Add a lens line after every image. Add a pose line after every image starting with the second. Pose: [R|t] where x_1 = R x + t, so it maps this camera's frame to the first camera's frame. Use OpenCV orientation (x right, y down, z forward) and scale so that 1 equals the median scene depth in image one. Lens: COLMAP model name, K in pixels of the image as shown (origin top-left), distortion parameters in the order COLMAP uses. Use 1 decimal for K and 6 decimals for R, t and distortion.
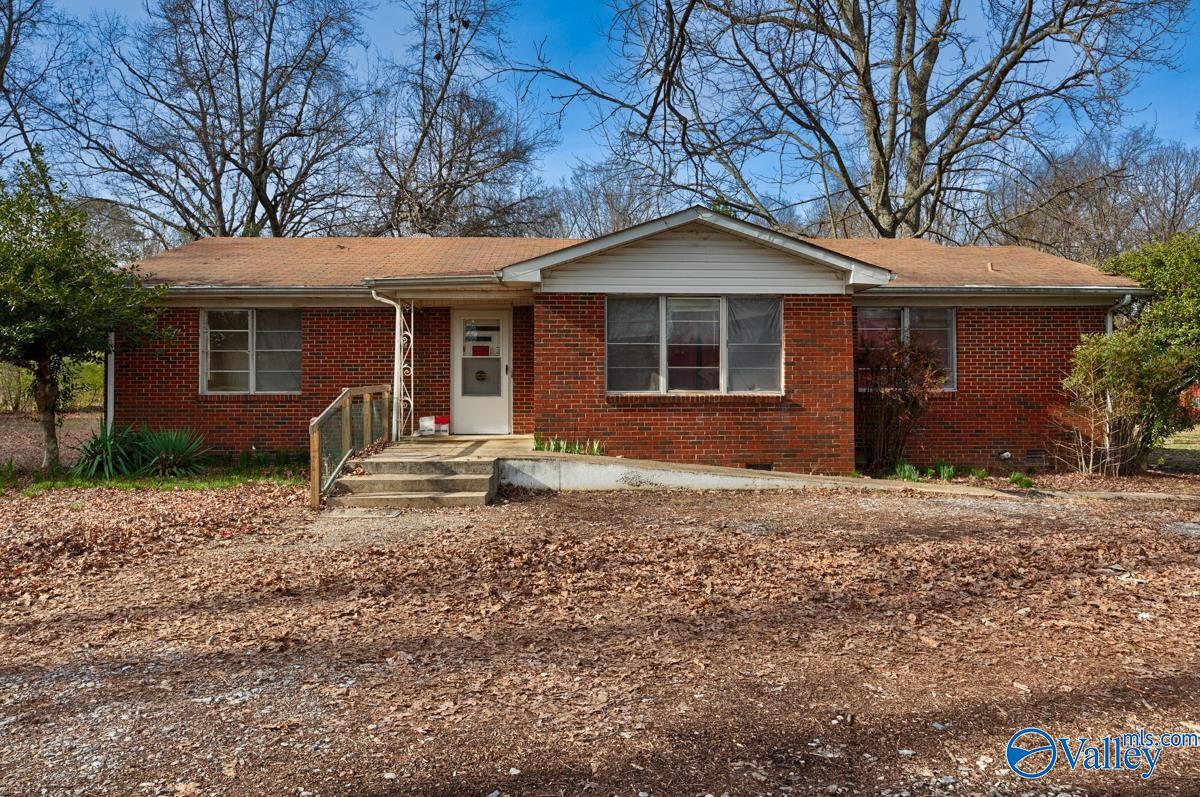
lens RADIAL K [[743.2, 0, 598.9], [0, 743.2, 345.3], [0, 0, 1]] dist [0.000141, -0.000446]
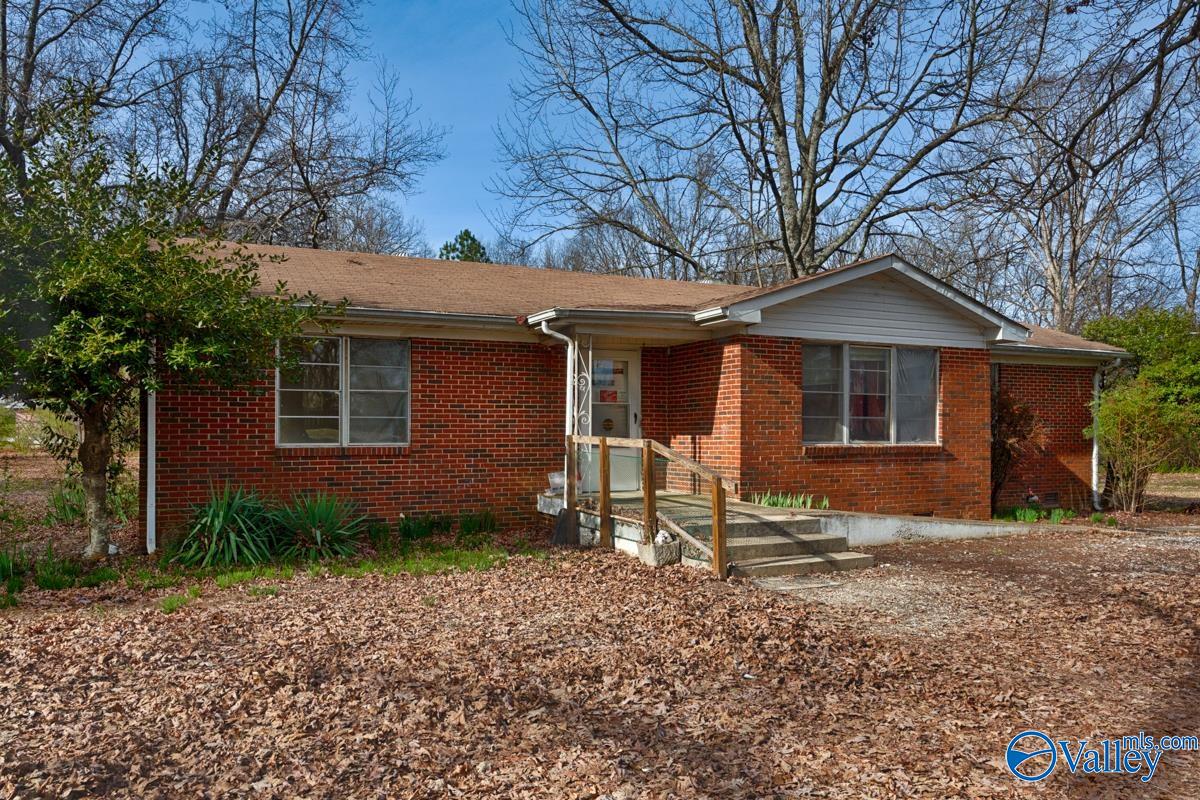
lens RADIAL K [[818.3, 0, 539.0], [0, 818.3, 404.0], [0, 0, 1]] dist [0.001953, 0.000413]
pose [[0.928172, 0.014982, 0.371849, -0.681880], [-0.021139, 0.999699, 0.012487, 0.007388], [-0.371550, -0.019451, 0.928209, 0.158384]]
